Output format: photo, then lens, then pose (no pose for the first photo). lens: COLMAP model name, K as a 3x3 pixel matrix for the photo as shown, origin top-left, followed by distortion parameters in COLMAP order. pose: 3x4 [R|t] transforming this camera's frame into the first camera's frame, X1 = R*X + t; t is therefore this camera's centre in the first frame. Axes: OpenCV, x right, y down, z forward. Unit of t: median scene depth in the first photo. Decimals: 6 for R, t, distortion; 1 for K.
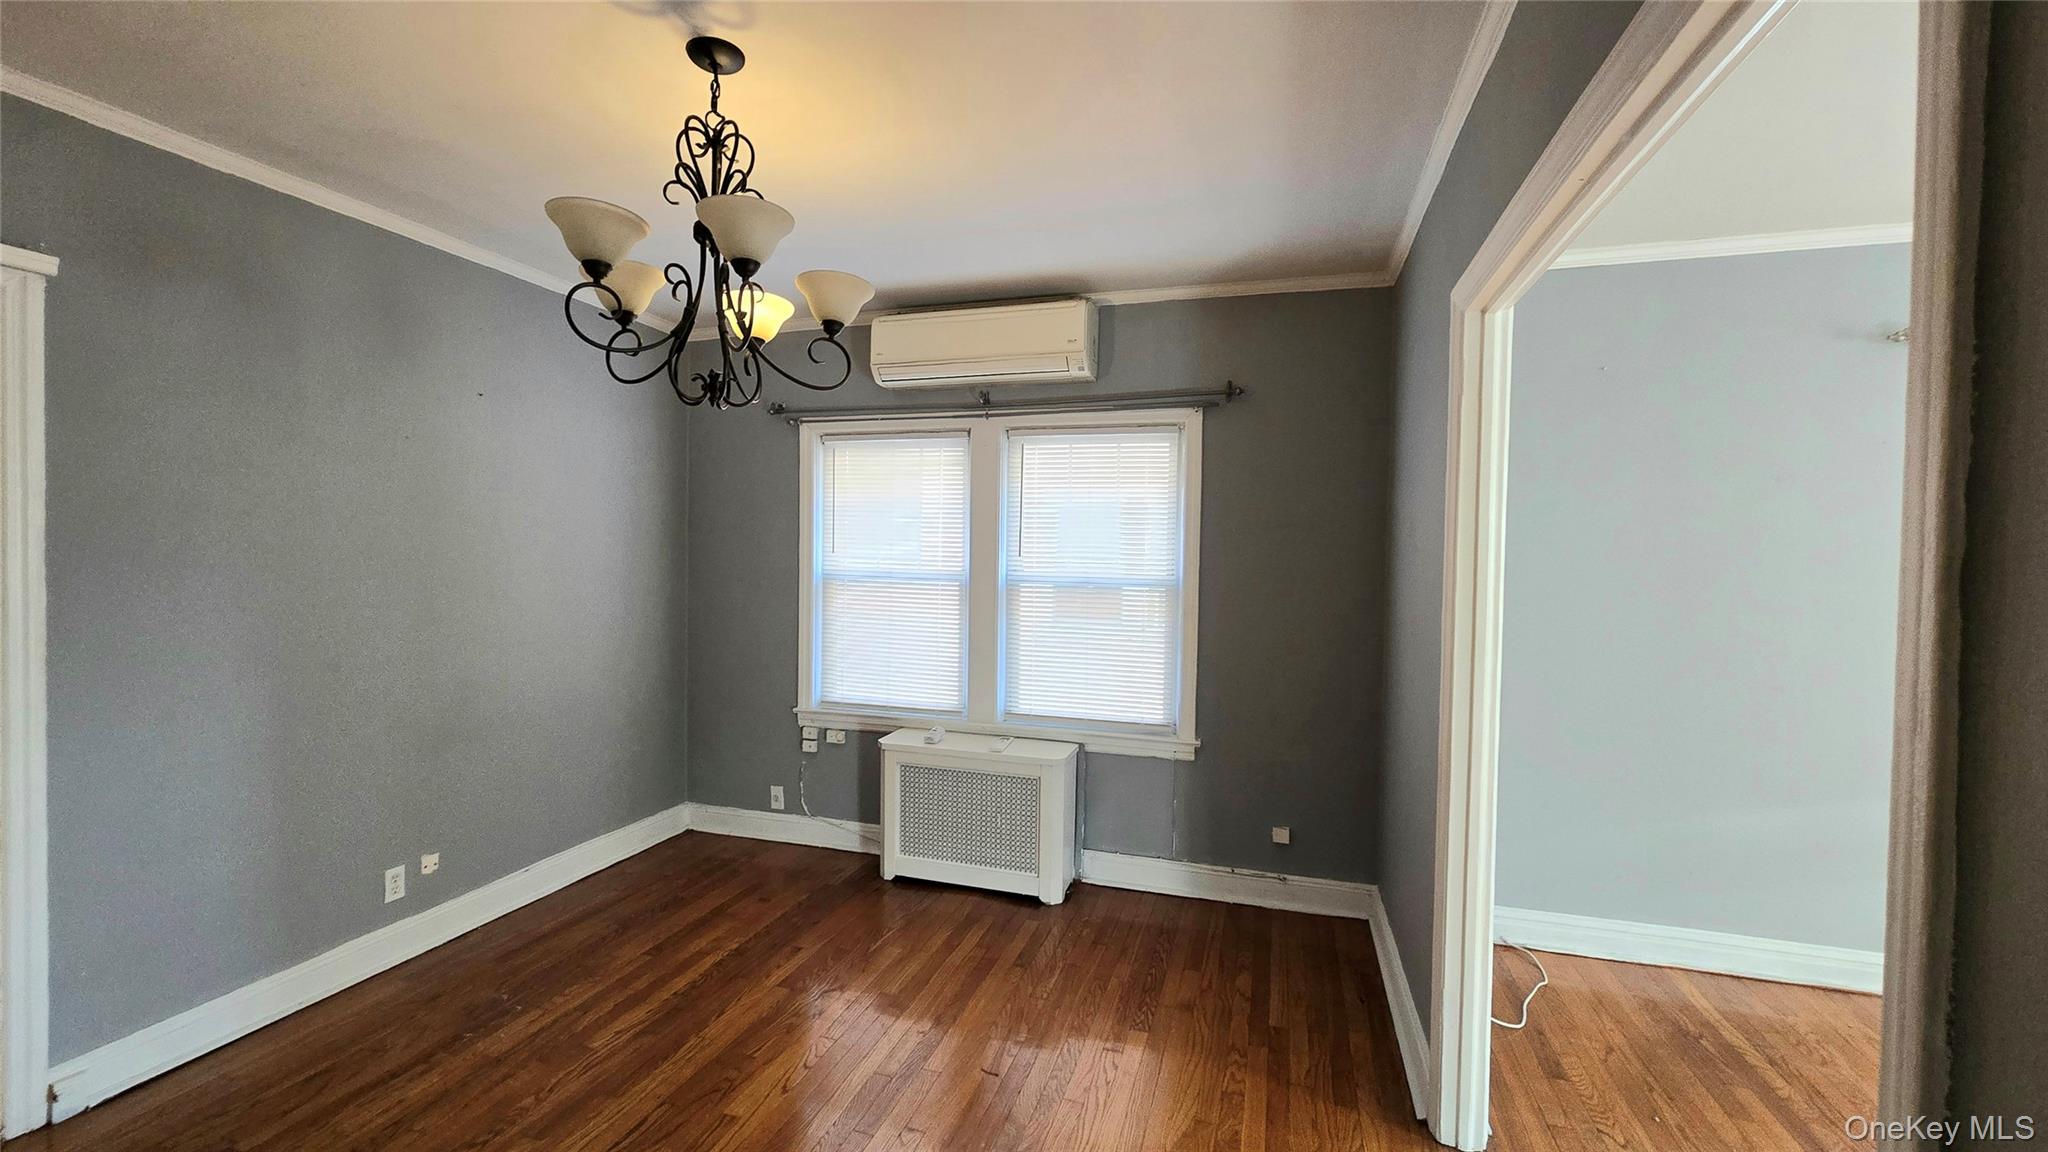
lens RADIAL K [[820.7, 0, 1024.0], [0, 820.7, 576.0], [0, 0, 1]] dist [-0.011824, 0.000199]
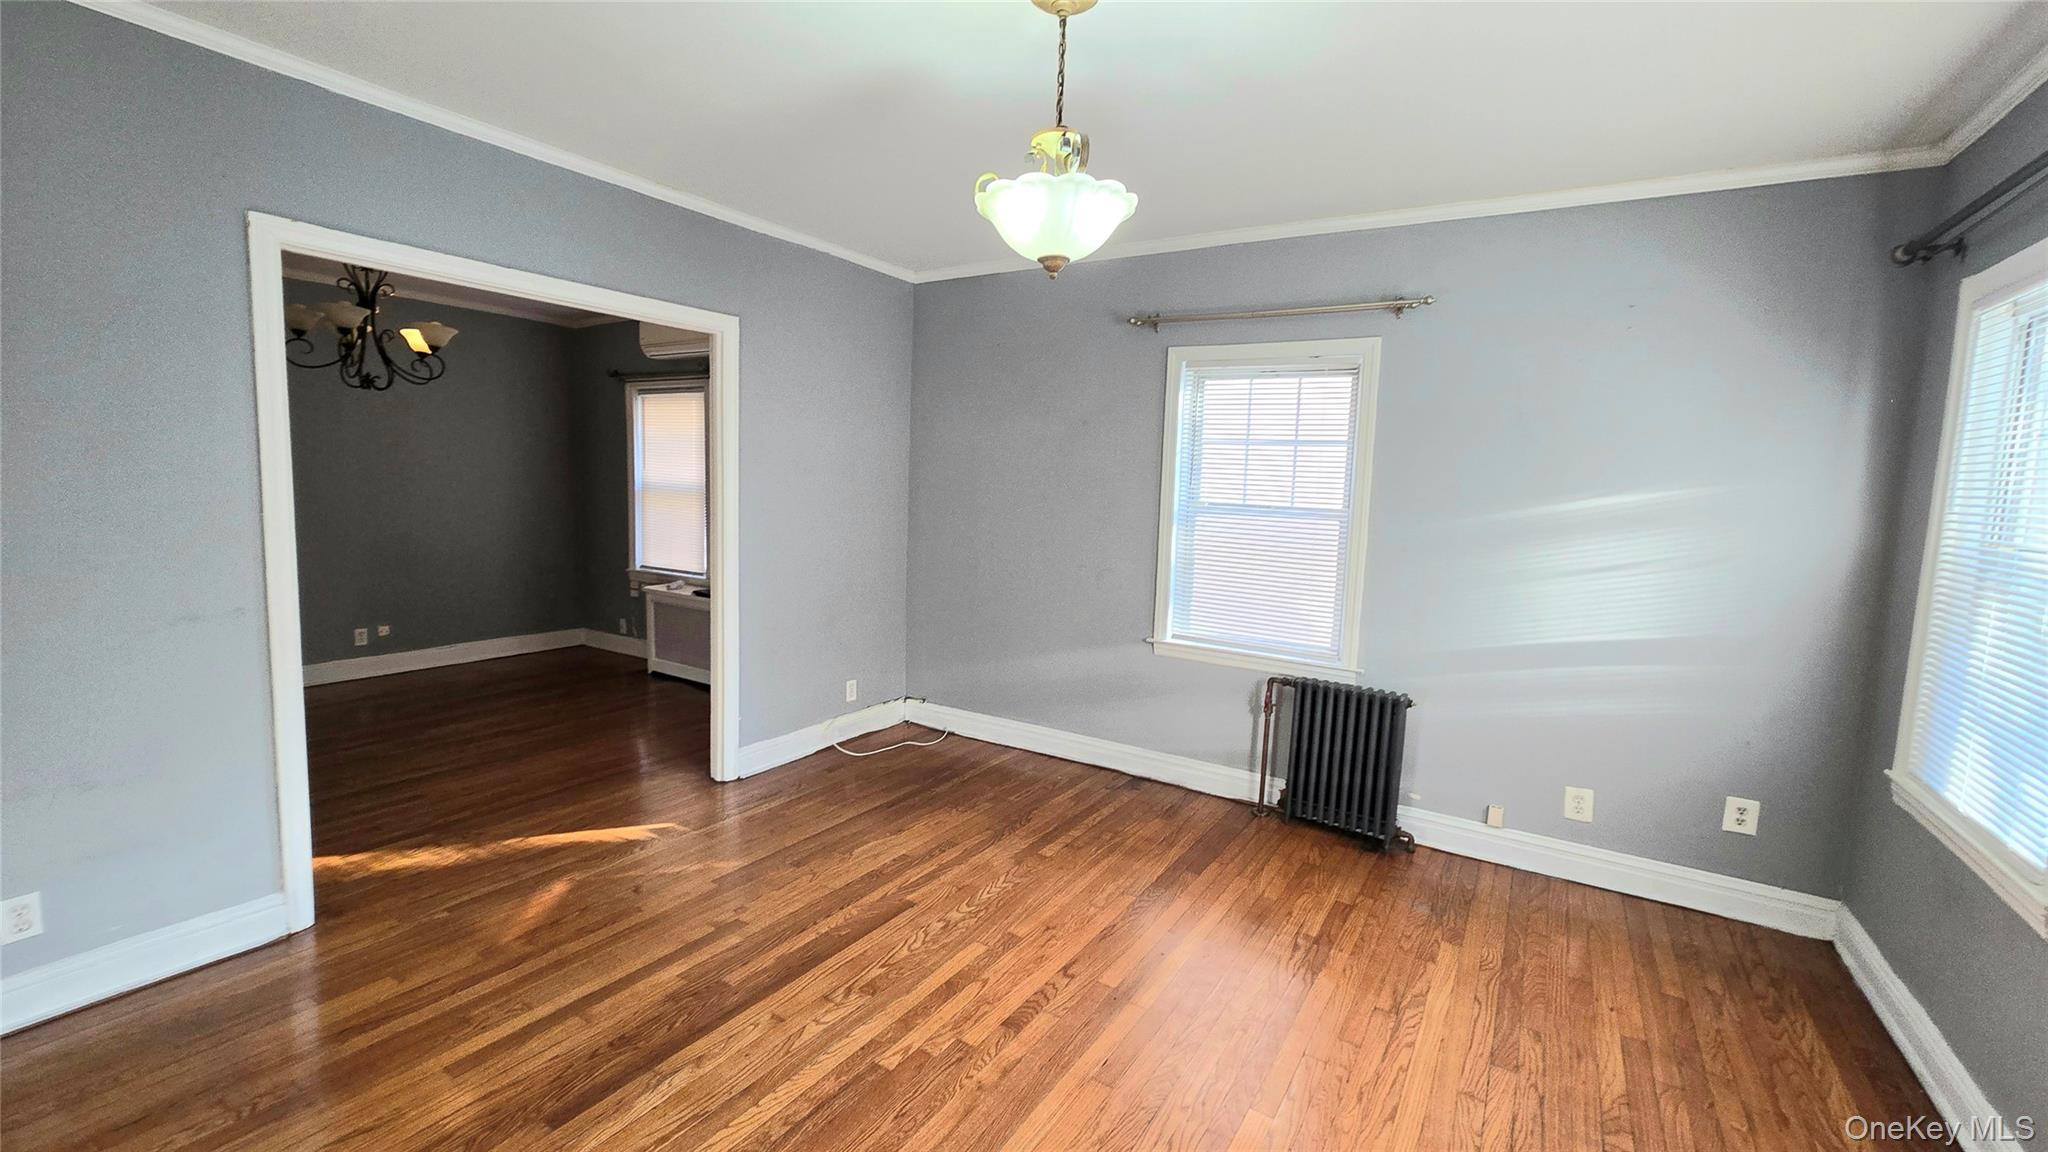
lens RADIAL K [[837.1, 0, 1007.3], [0, 837.1, 570.2], [0, 0, 1]] dist [0.002074, 0.000599]
pose [[0.963598, 0.040491, -0.264271, 0.985329], [-0.018607, 0.996225, 0.084791, 0.018764], [0.266707, -0.076787, 0.960714, -0.394488]]
